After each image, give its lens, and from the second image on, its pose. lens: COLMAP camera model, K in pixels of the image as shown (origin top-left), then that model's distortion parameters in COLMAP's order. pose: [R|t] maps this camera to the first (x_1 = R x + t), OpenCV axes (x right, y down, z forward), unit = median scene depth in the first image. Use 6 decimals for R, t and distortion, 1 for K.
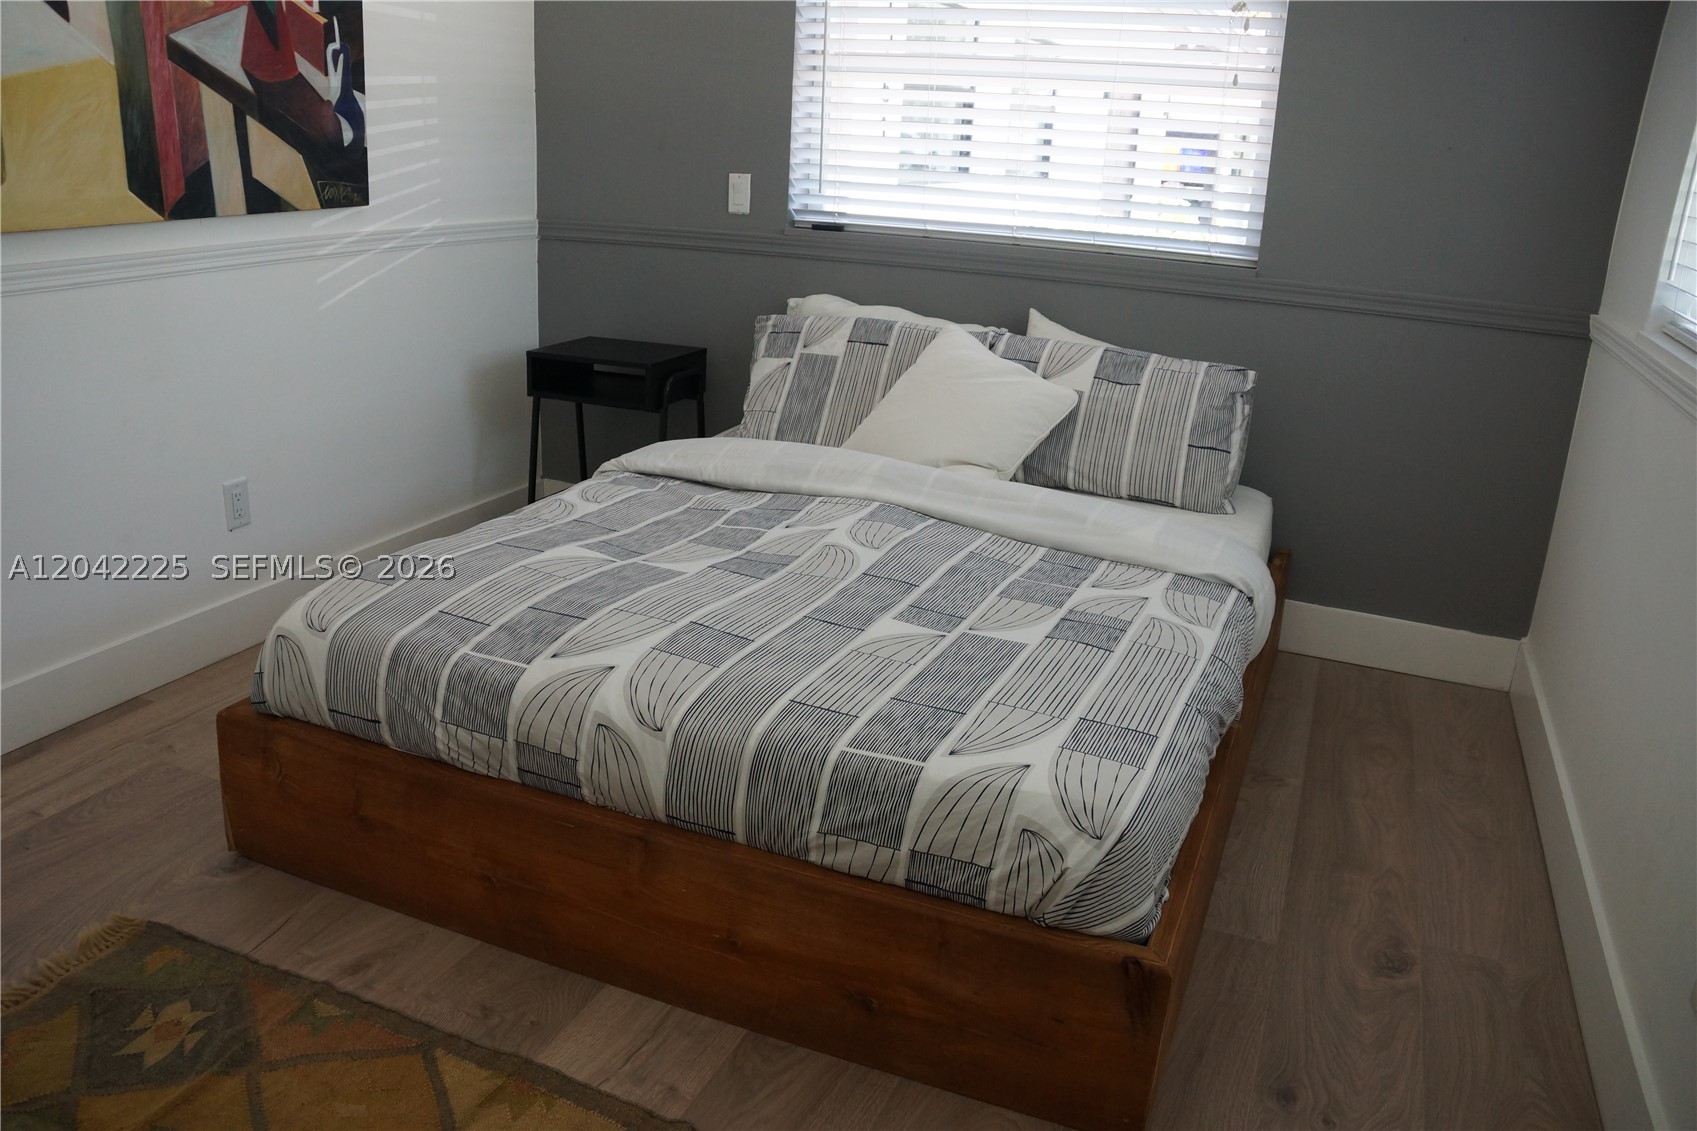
lens RADIAL K [[1323.2, 0, 814.9], [0, 1323.2, 568.1], [0, 0, 1]] dist [-0.191132, 0.138019]
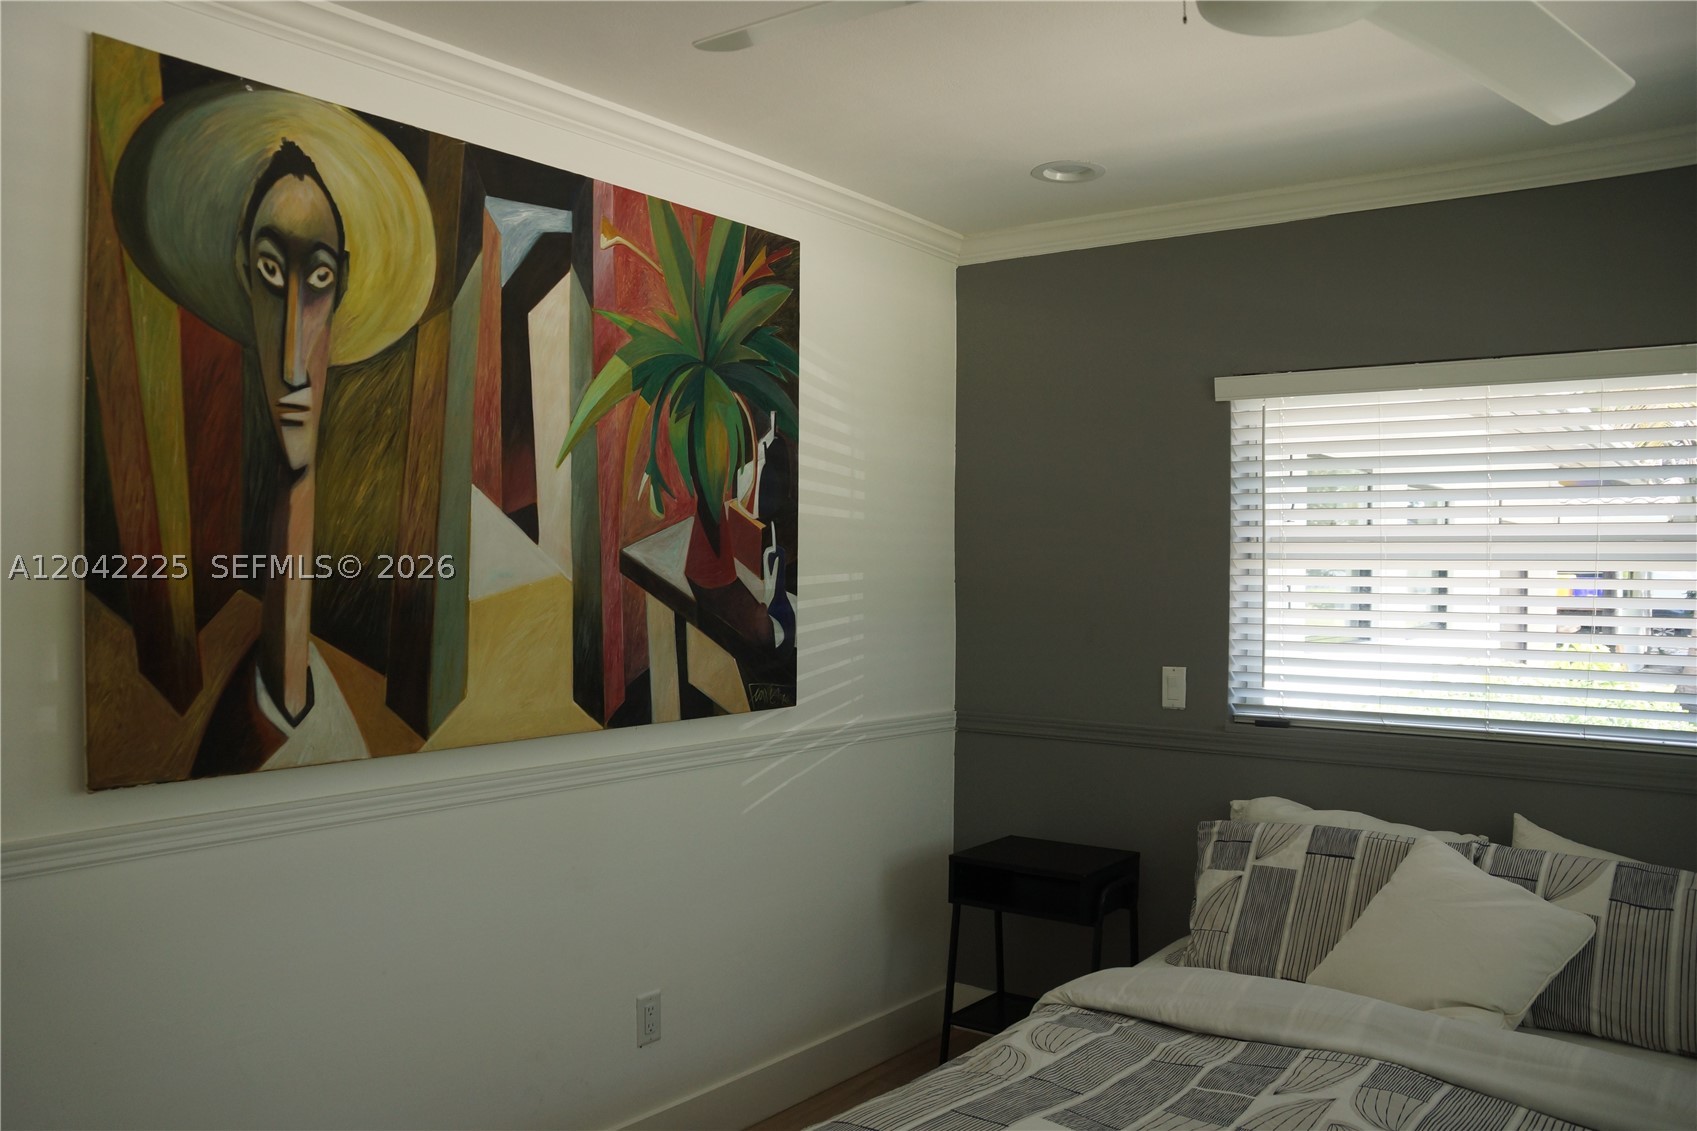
lens RADIAL K [[1323.2, 0, 814.9], [0, 1323.2, 568.1], [0, 0, 1]] dist [-0.191132, 0.138019]
pose [[0.965911, -0.032754, -0.256794, -0.076385], [-0.052283, 0.946841, -0.317426, -0.067219], [0.253539, 0.320031, 0.912852, 0.053328]]
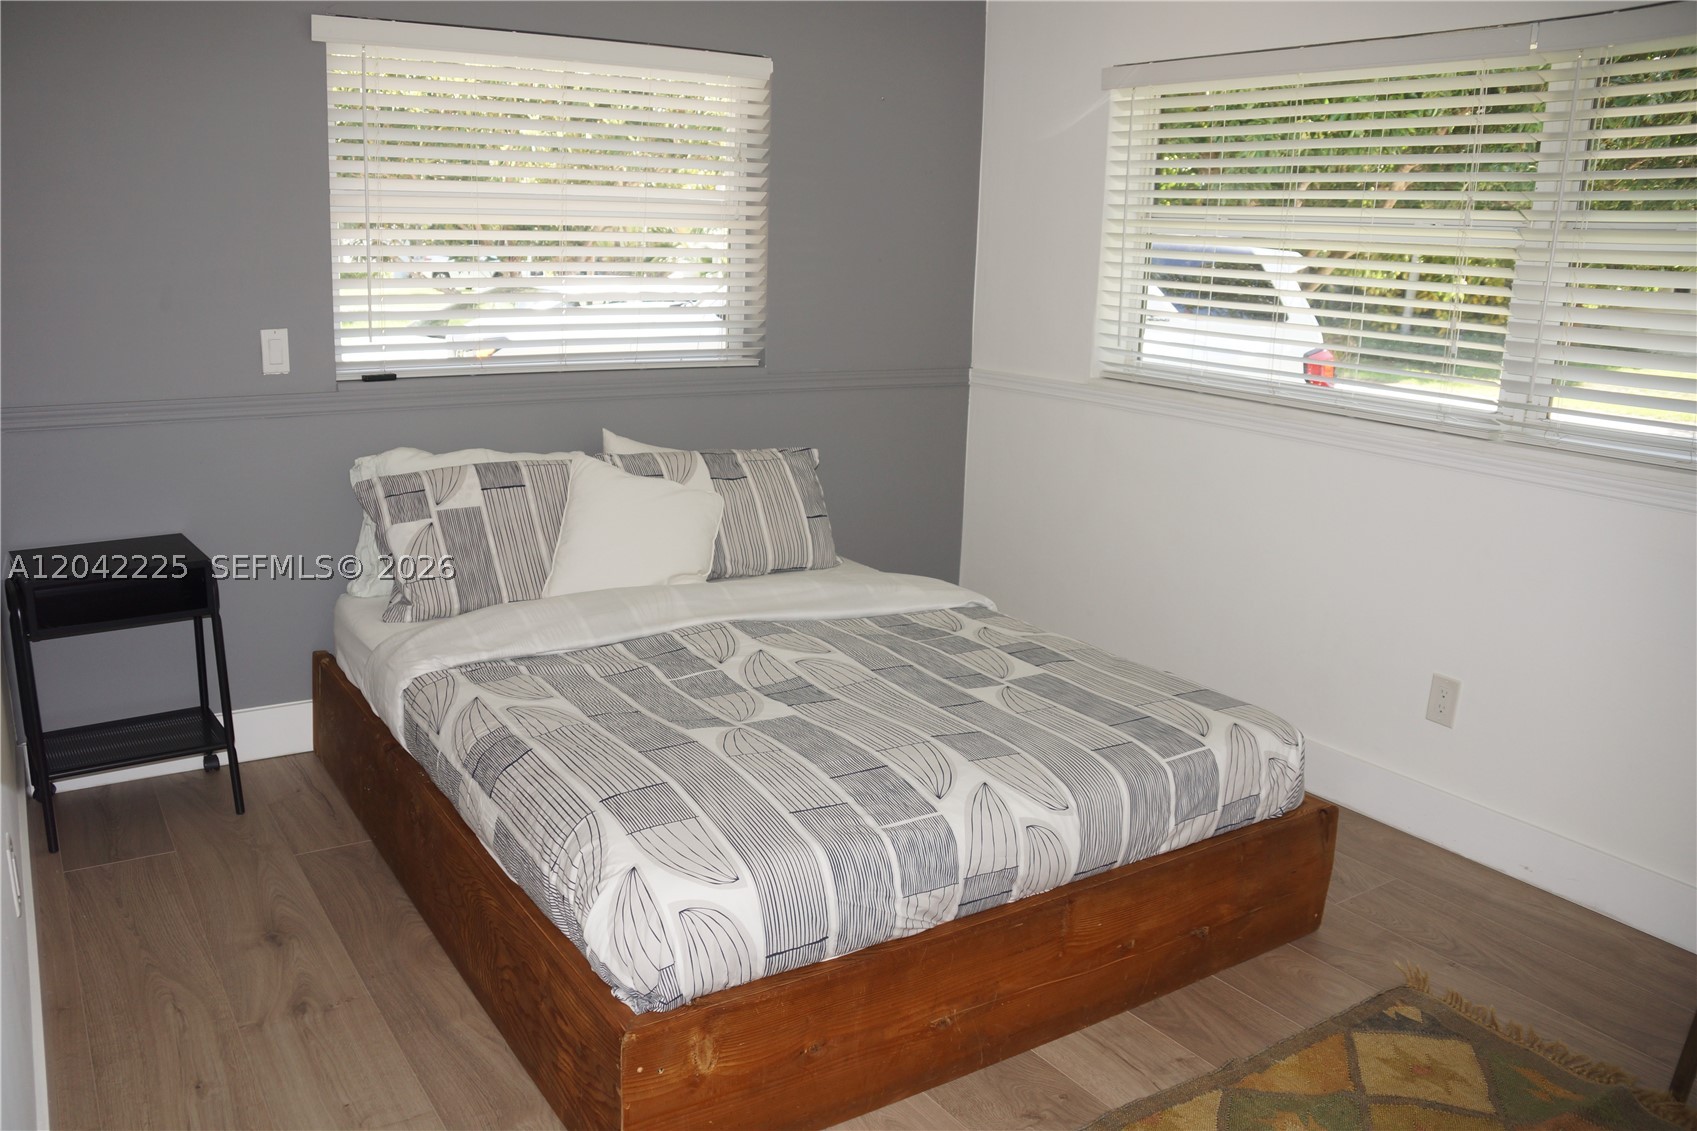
lens RADIAL K [[1323.2, 0, 814.9], [0, 1323.2, 568.1], [0, 0, 1]] dist [-0.191132, 0.138019]
pose [[0.568422, -0.223371, 0.791834, -0.682272], [0.260566, 0.961772, 0.084261, -0.147929], [-0.780386, 0.158429, 0.604896, 0.252550]]
